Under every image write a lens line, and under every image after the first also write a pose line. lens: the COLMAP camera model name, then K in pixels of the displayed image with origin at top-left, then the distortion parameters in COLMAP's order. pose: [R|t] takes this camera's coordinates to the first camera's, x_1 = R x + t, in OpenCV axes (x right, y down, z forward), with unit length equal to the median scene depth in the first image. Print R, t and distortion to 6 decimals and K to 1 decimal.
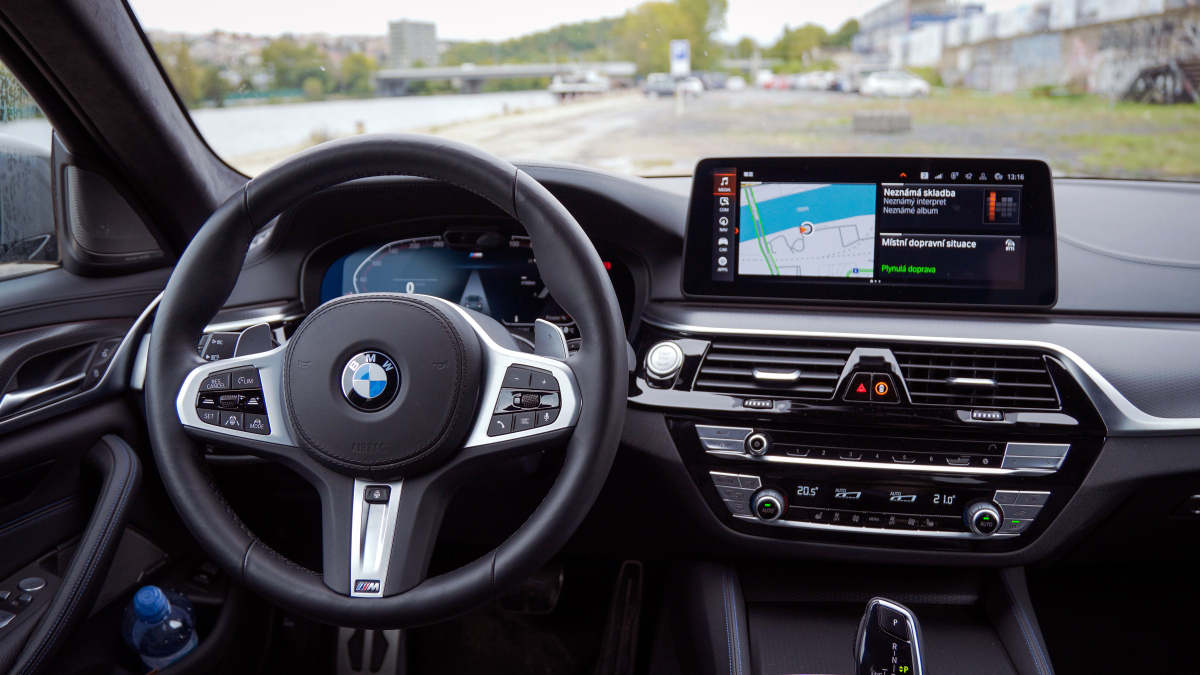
lens RADIAL K [[958.1, 0, 600.0], [0, 958.1, 337.5], [0, 0, 1]] dist [-0.152970, 0.174390]
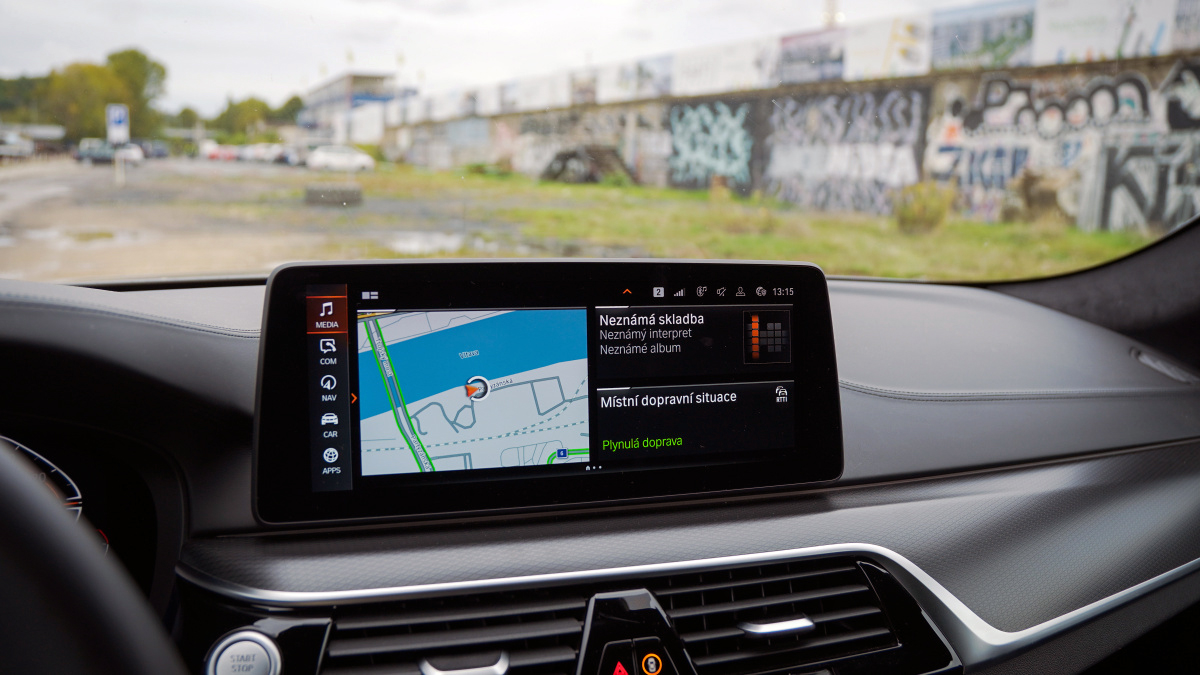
lens RADIAL K [[958.1, 0, 600.0], [0, 958.1, 337.5], [0, 0, 1]] dist [-0.152970, 0.174390]
pose [[0.851930, -0.043016, 0.521886, -0.020333], [0.081669, 0.995340, -0.051276, -0.111320], [-0.517248, 0.086305, 0.851473, 0.475333]]
